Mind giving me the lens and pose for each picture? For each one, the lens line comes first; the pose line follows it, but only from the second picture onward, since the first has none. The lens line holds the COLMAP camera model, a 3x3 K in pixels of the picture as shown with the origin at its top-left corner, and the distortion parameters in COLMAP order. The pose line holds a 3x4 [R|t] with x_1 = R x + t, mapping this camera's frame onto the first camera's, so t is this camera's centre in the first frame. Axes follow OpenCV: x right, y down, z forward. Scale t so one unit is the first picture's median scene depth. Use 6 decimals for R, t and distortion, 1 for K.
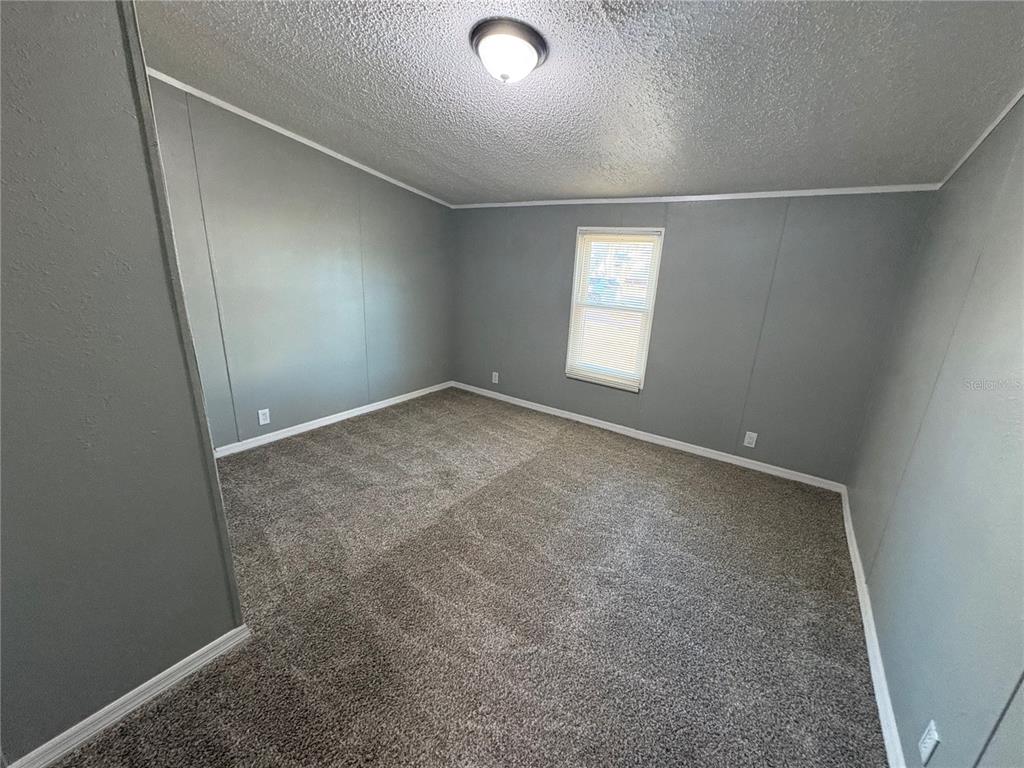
lens RADIAL K [[408.8, 0, 512.0], [0, 408.8, 384.0], [0, 0, 1]] dist [0.001154, 0.000397]
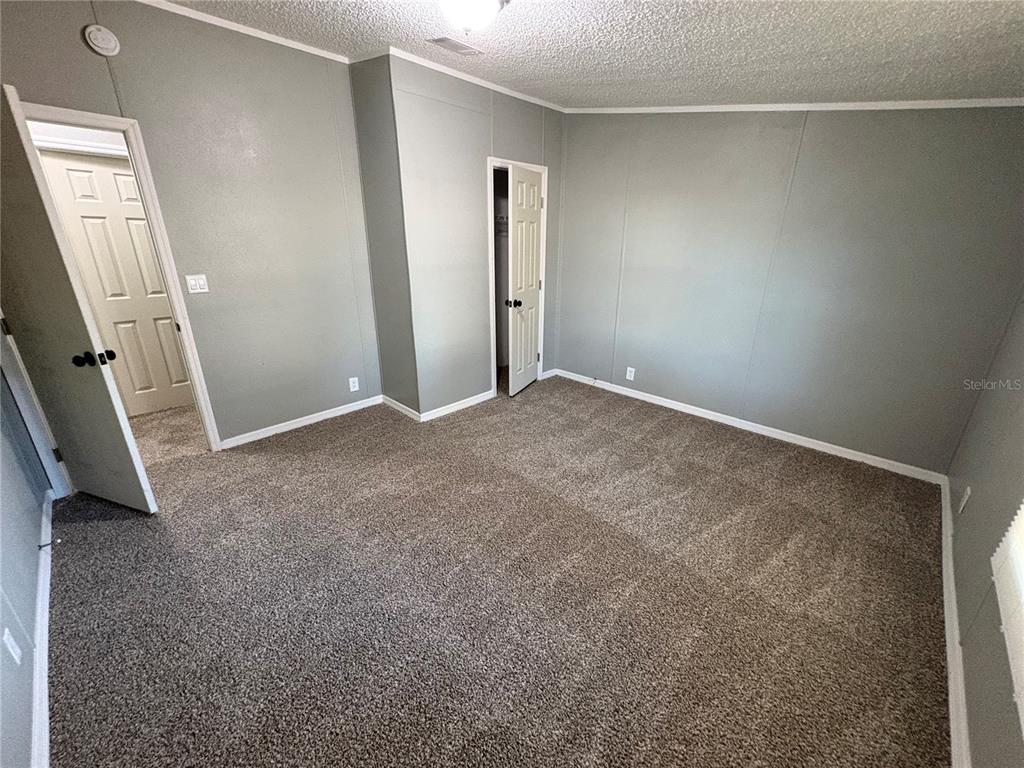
lens RADIAL K [[408.8, 0, 512.0], [0, 408.8, 384.0], [0, 0, 1]] dist [0.001154, 0.000397]
pose [[-0.161271, 0.293058, -0.942395, 0.569390], [-0.291287, 0.898221, 0.329168, -0.180155], [0.942944, 0.327592, -0.059493, 0.725909]]
